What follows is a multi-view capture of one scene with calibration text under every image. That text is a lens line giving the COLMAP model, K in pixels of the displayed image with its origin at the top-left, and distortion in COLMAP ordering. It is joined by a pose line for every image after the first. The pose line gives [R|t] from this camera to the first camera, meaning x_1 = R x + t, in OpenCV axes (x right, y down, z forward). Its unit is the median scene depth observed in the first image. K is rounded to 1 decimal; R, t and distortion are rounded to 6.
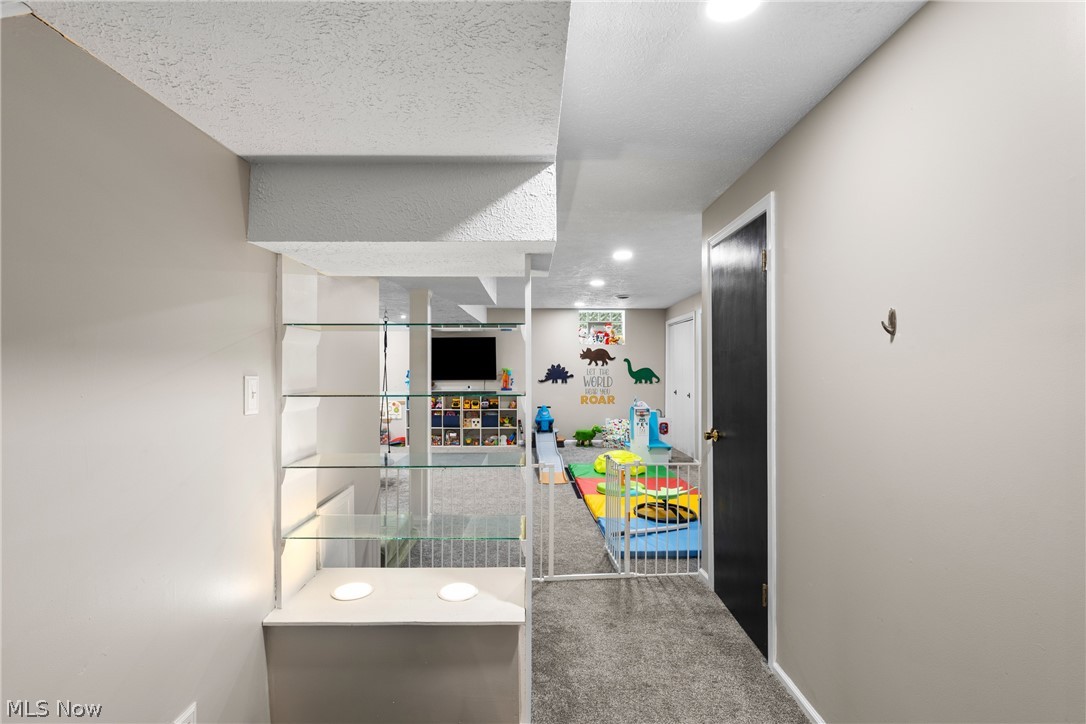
lens RADIAL K [[490.0, 0, 544.7], [0, 490.0, 363.0], [0, 0, 1]] dist [0.004462, 0.000742]
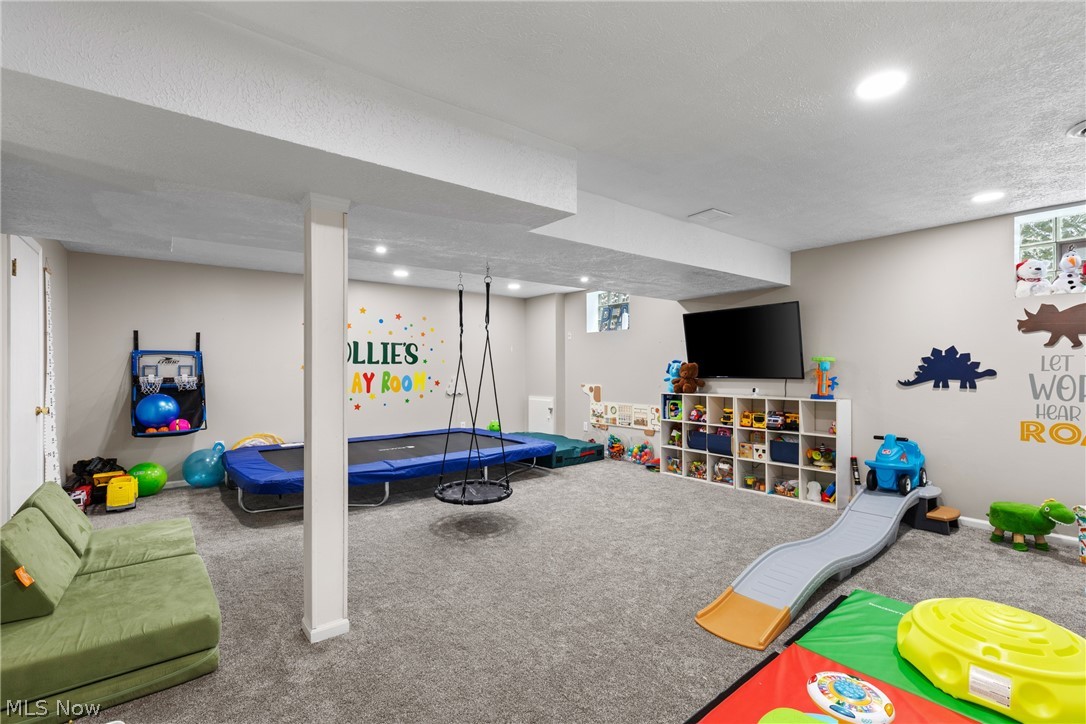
lens RADIAL K [[490.0, 0, 540.5], [0, 490.0, 366.8], [0, 0, 1]] dist [0.004462, 0.000742]
pose [[0.616106, -0.003969, -0.787653, 0.158217], [0.007574, 0.999971, 0.000886, 0.018179], [0.787627, -0.006511, 0.616118, 0.433712]]
